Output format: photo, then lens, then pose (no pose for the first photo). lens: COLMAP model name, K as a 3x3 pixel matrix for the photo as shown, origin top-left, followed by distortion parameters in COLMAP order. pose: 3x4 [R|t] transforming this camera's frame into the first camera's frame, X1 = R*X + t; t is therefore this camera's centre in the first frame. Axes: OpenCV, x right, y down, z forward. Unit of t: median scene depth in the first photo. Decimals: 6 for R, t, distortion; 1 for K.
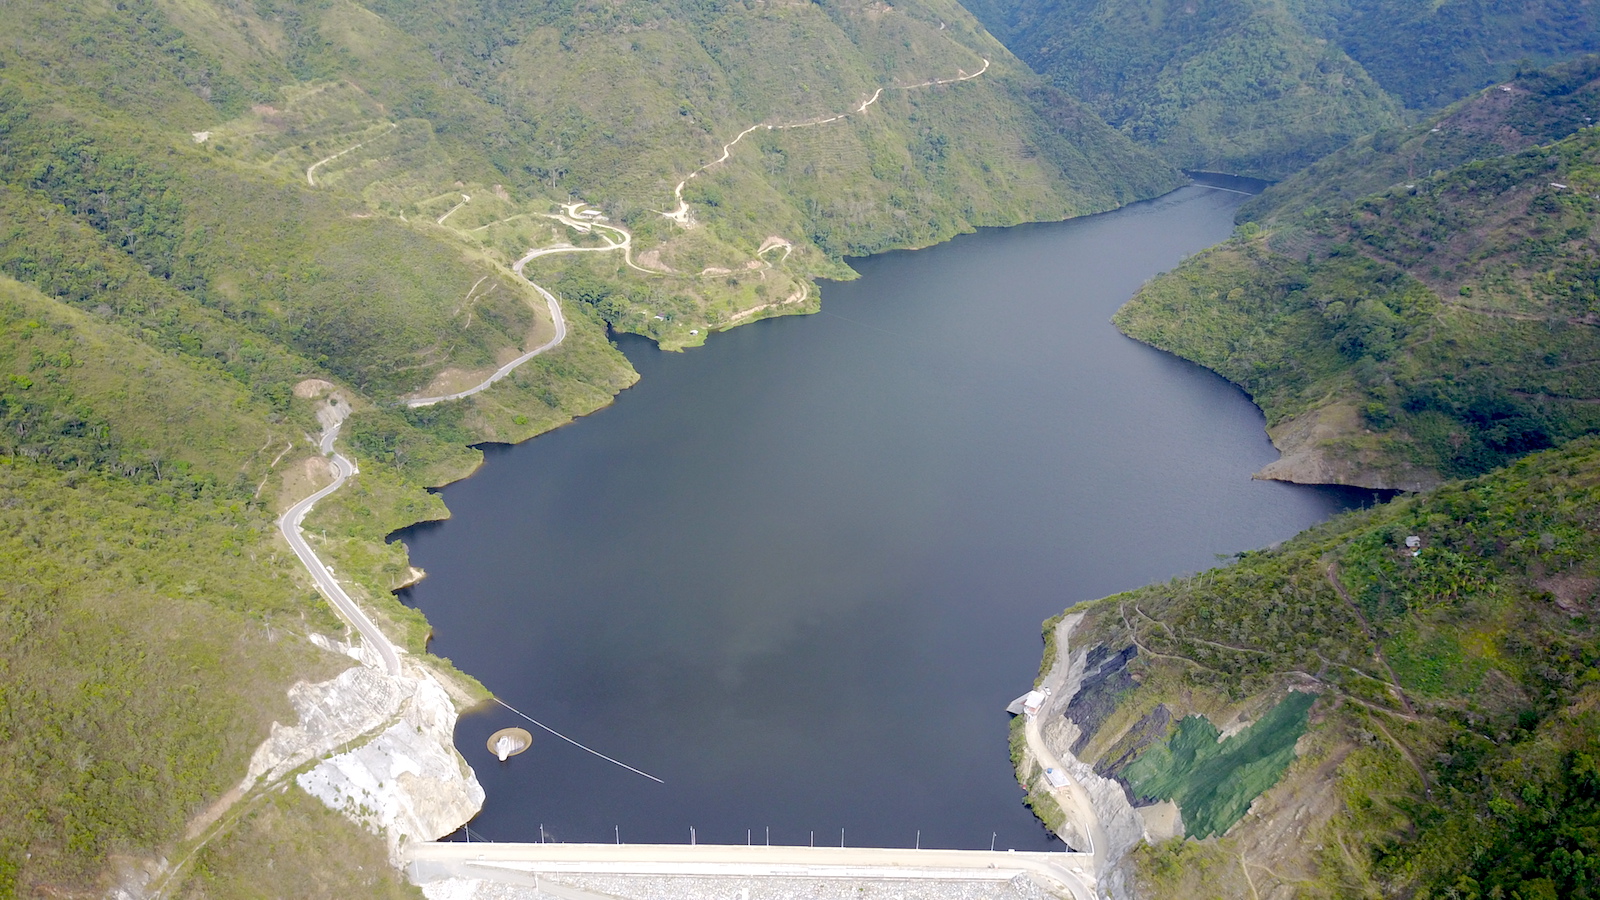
lens RADIAL K [[1230.4, 0, 791.8], [0, 1230.4, 447.5], [0, 0, 1]] dist [0.007275, 0.002498]
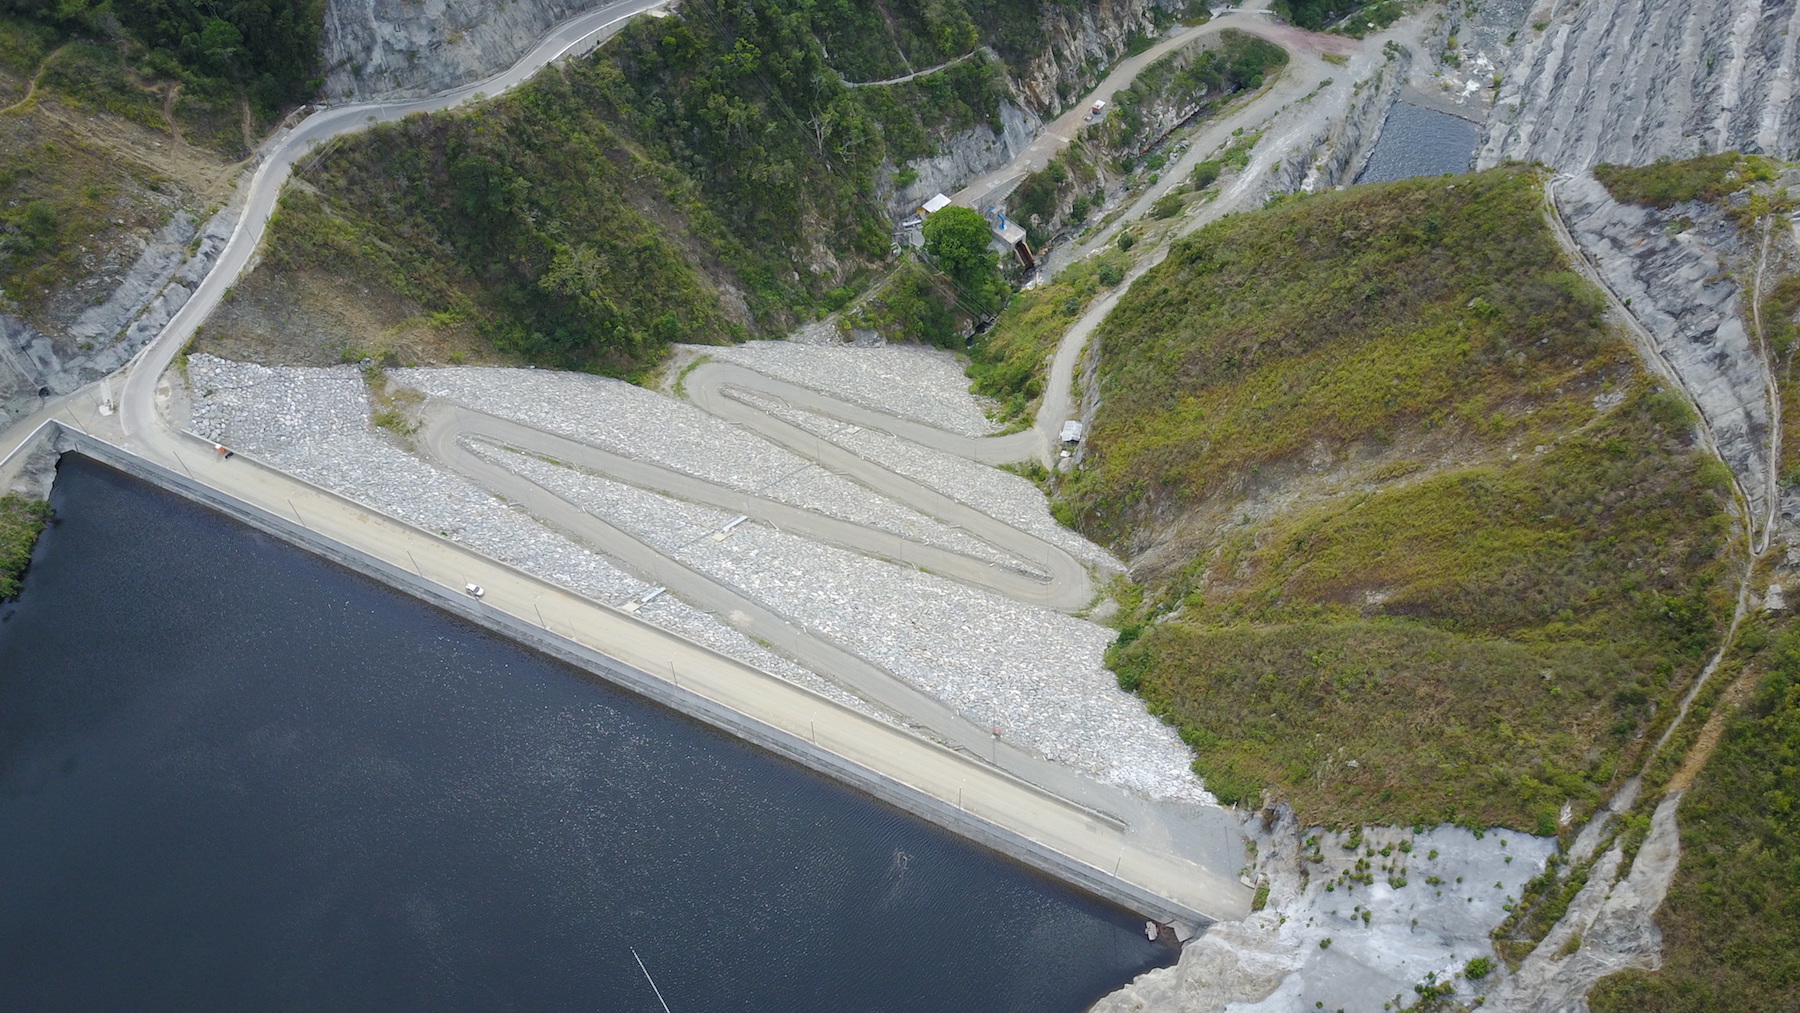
lens RADIAL K [[1384.1, 0, 906.4], [0, 1384.1, 507.9], [0, 0, 1]] dist [0.007275, 0.002498]
pose [[-0.912118, -0.339878, 0.229182, -0.274447], [0.171973, 0.190239, 0.966558, -0.209533], [-0.372111, 0.921028, -0.115071, 1.004019]]
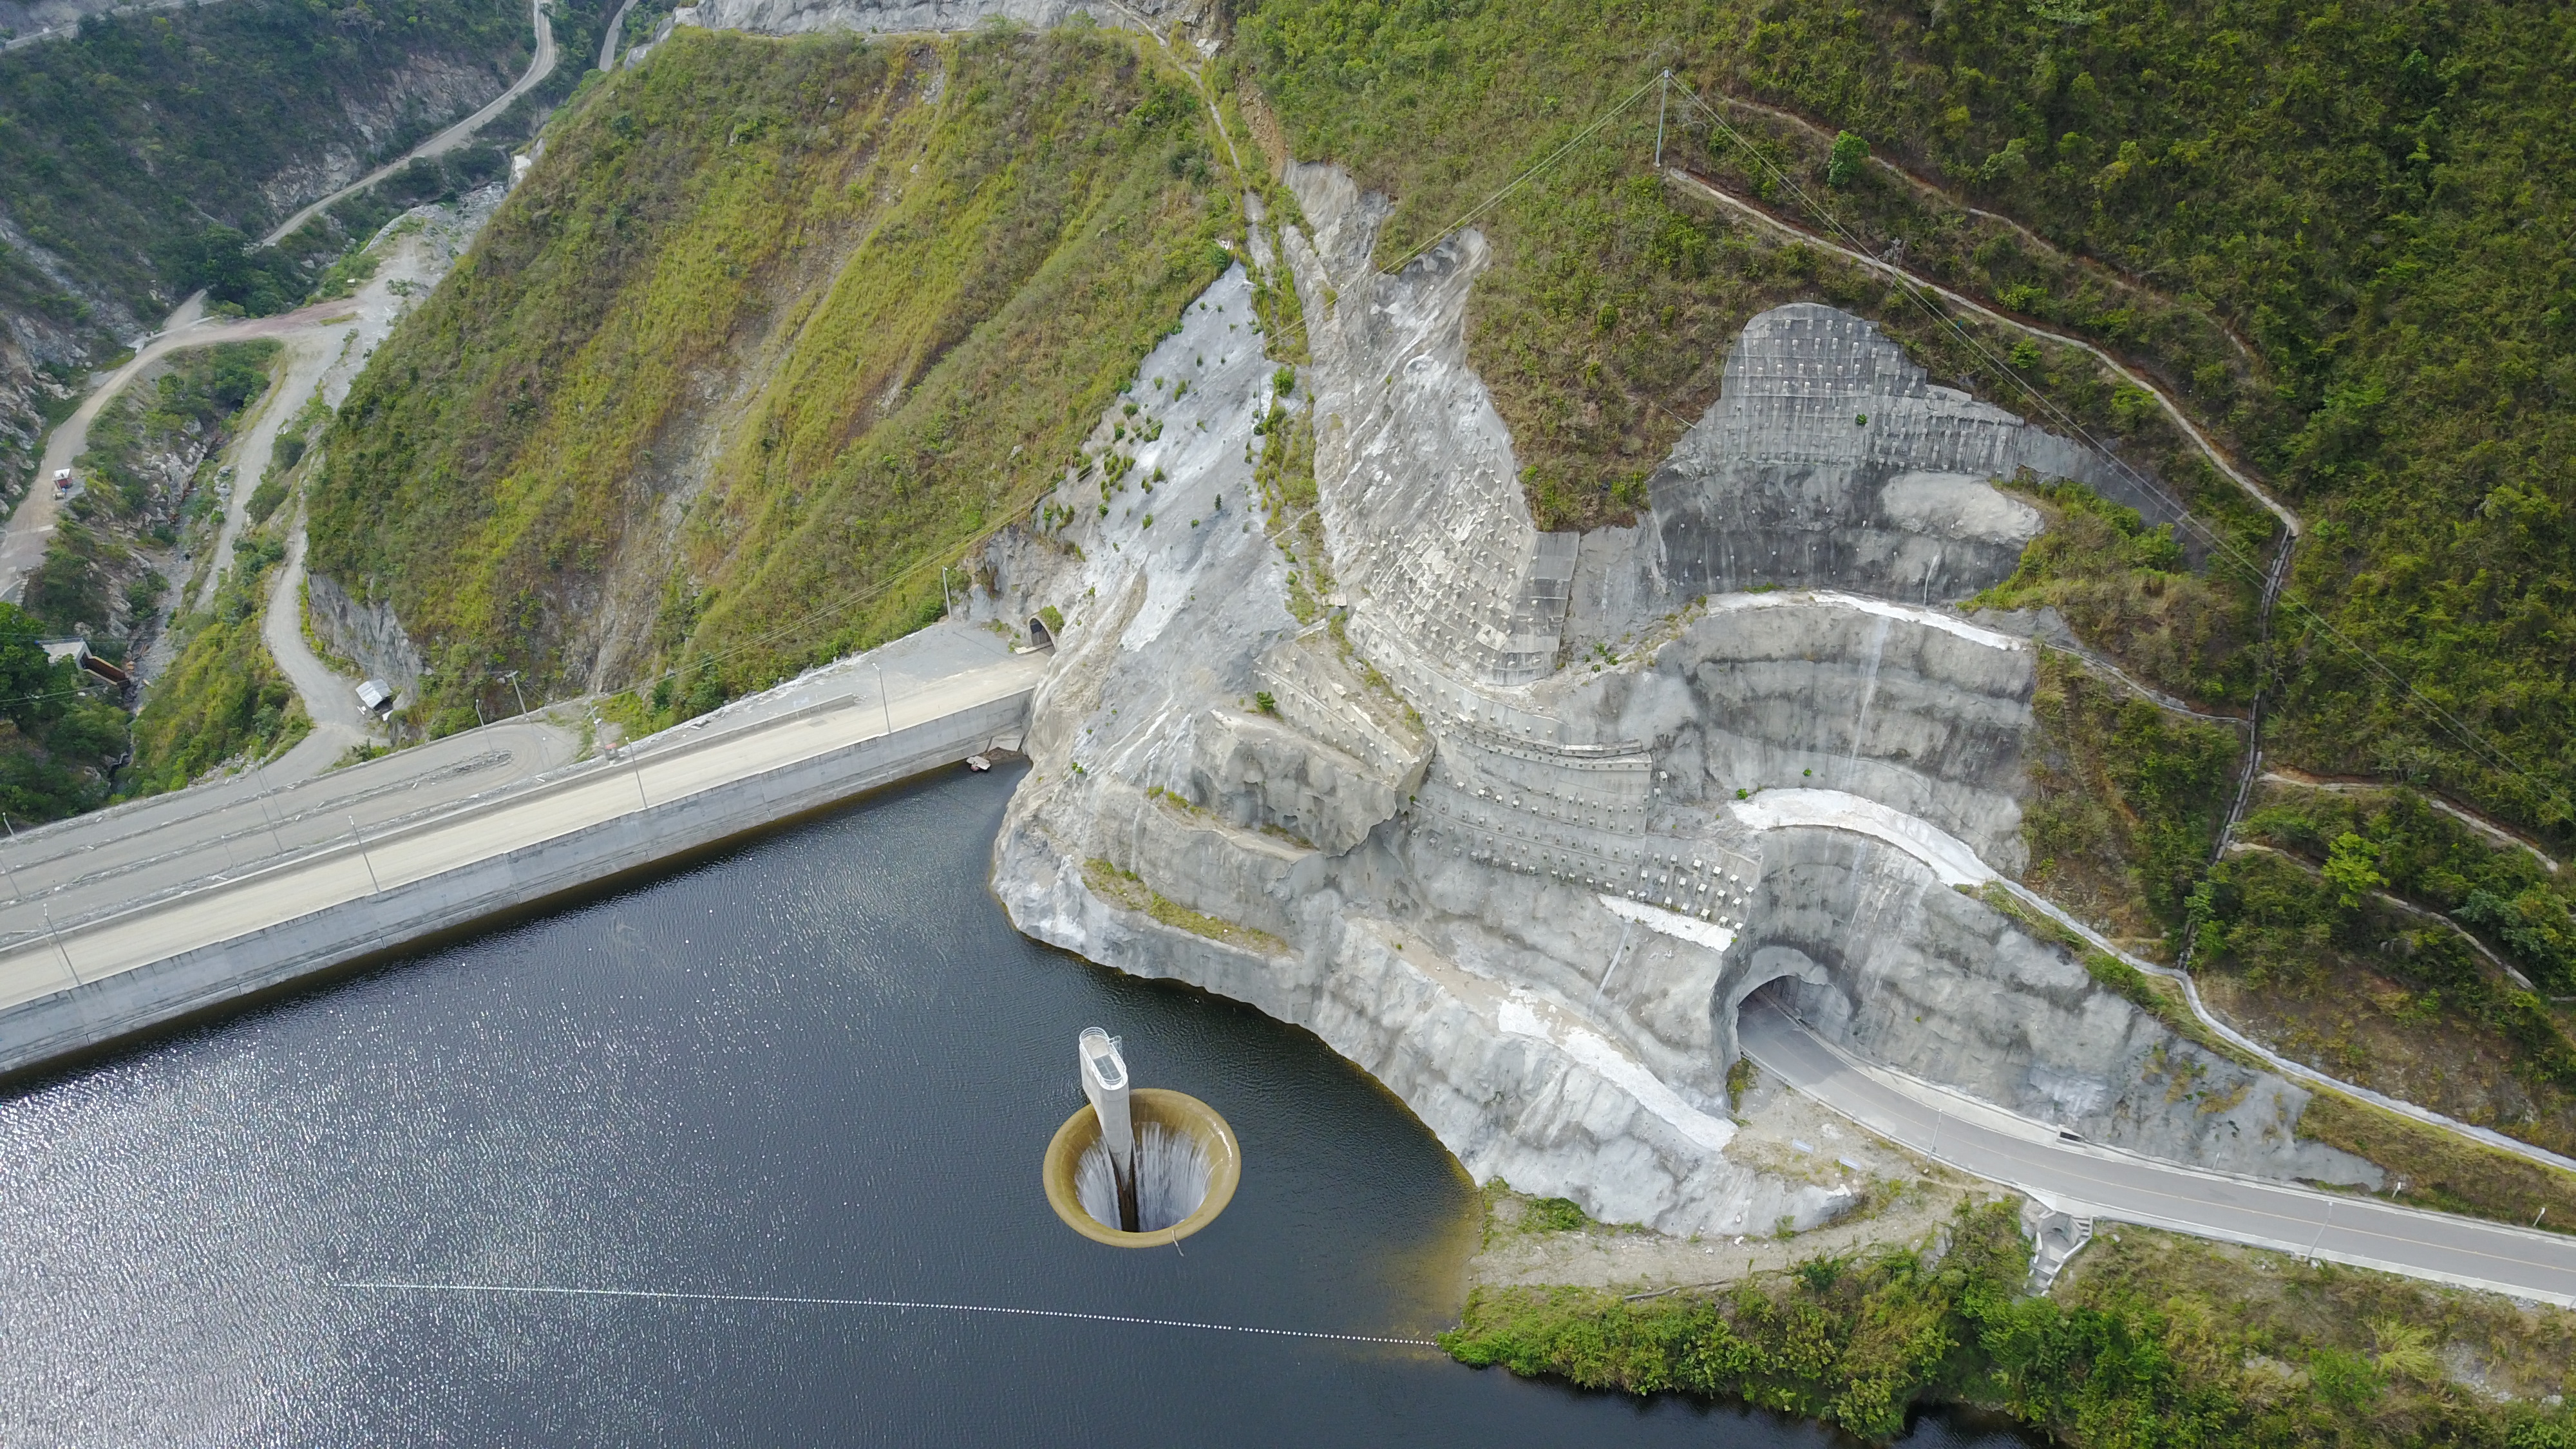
lens RADIAL K [[2026.3, 0, 1292.7], [0, 2026.3, 719.8], [0, 0, 1]] dist [0.008427, 0.003715]
pose [[-0.868983, 0.300001, -0.393534, -0.158150], [-0.212096, 0.492713, 0.843949, -0.135913], [0.447084, 0.816844, -0.364530, 1.278511]]
